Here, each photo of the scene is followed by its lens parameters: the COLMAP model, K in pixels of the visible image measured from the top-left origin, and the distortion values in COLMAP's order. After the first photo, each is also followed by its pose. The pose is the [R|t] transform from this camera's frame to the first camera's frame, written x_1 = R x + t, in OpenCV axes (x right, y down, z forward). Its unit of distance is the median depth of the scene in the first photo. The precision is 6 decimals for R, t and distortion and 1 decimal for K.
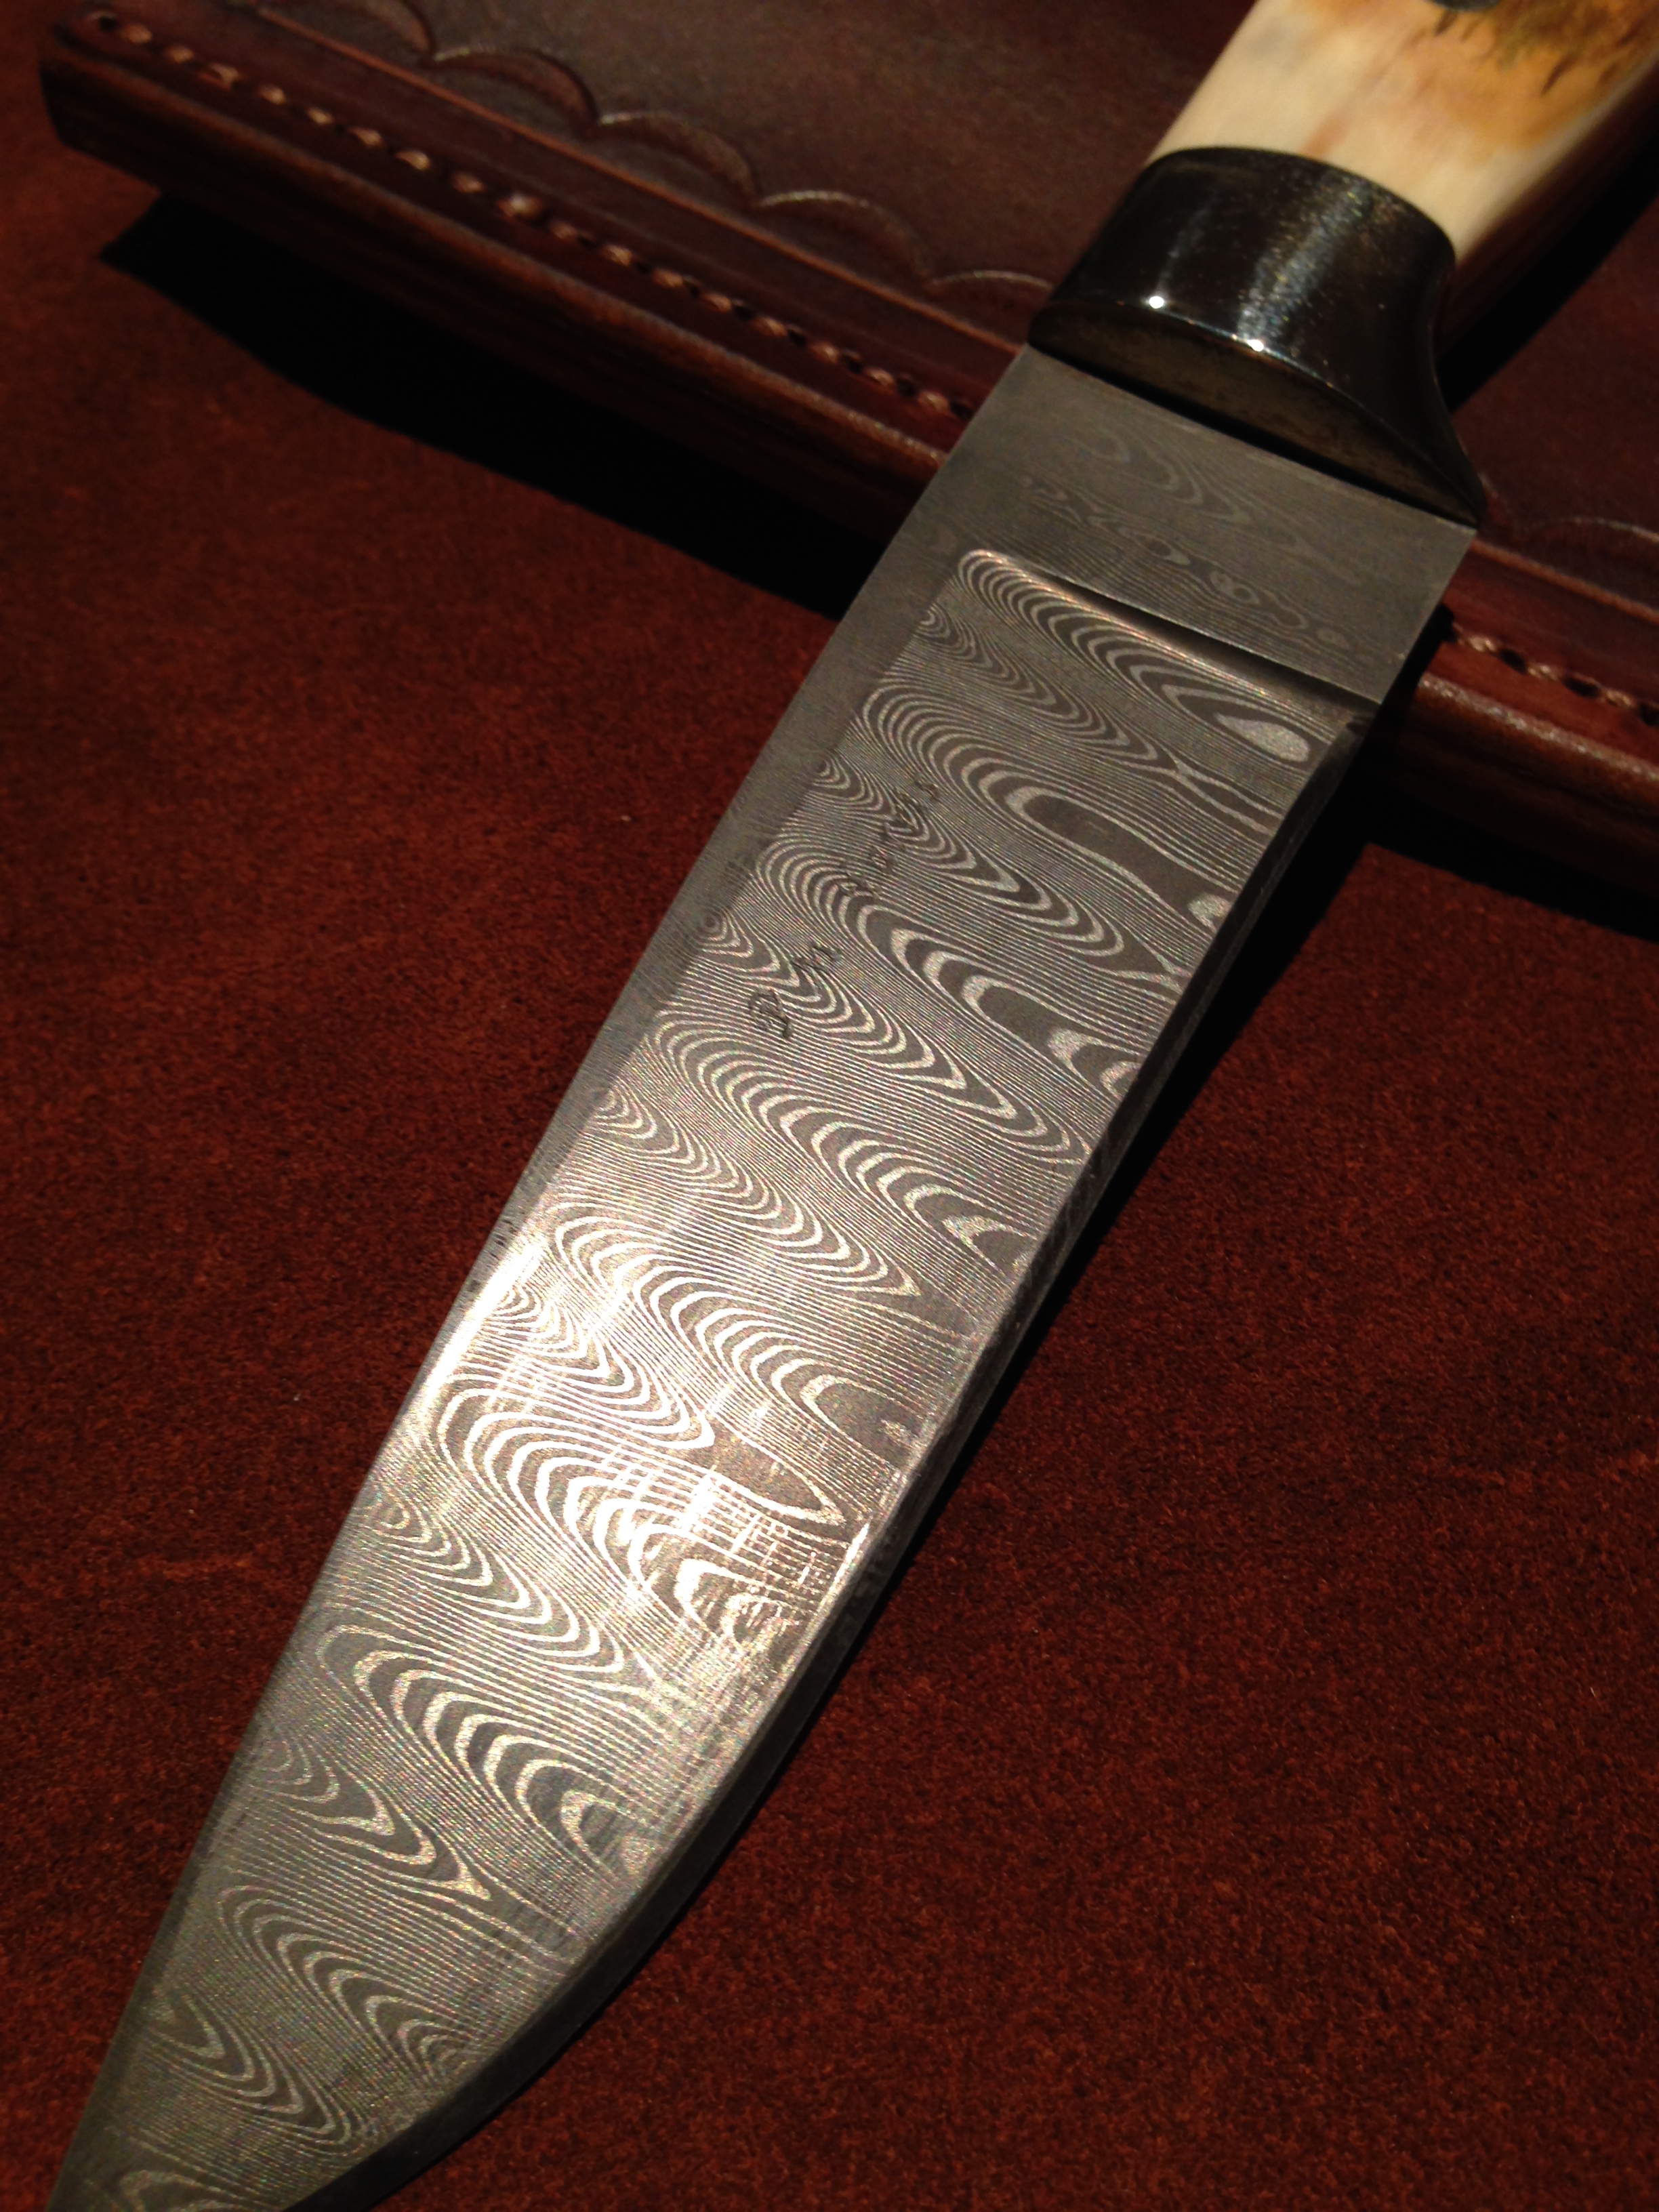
lens RADIAL K [[2169.7, 0, 829.5], [0, 2169.7, 1106.0], [0, 0, 1]] dist [0.096461, -0.245823]
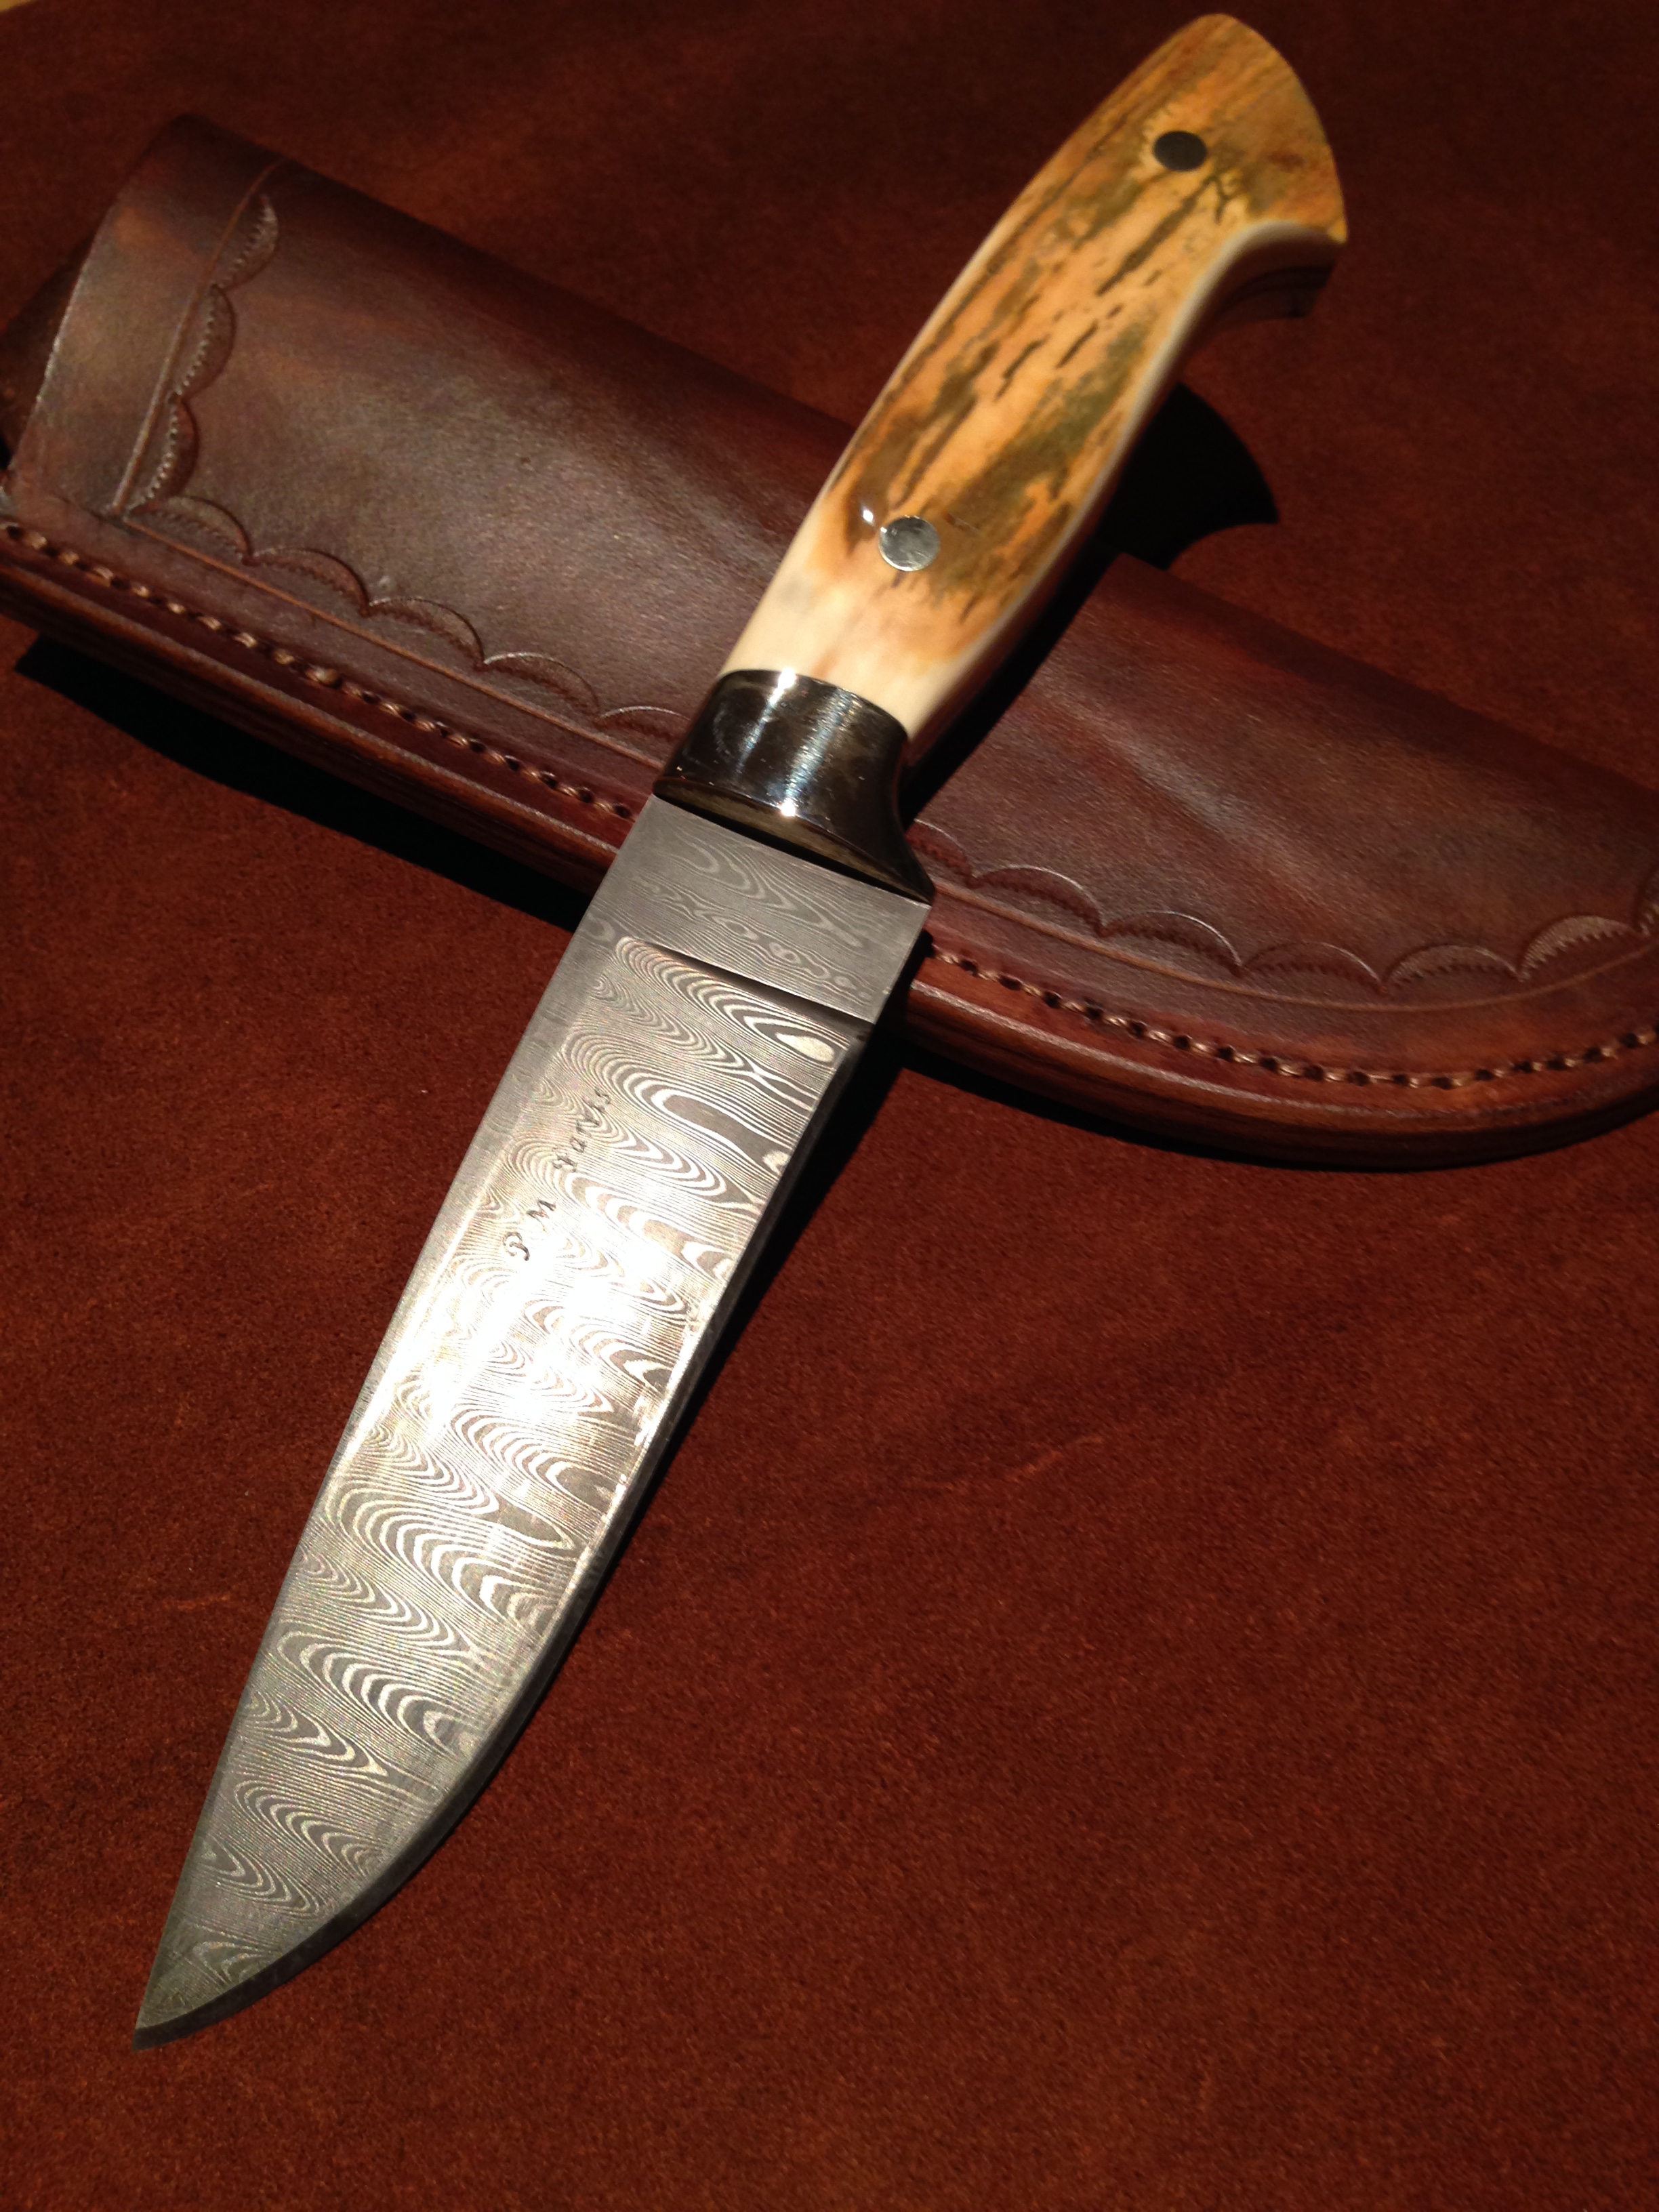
lens RADIAL K [[2163.2, 0, 829.5], [0, 2163.2, 1106.0], [0, 0, 1]] dist [0.061584, -0.002938]
pose [[0.995181, -0.071606, 0.066991, 0.111771], [0.068420, 0.996467, 0.048699, -0.220569], [-0.070241, -0.043881, 0.996564, -0.699289]]
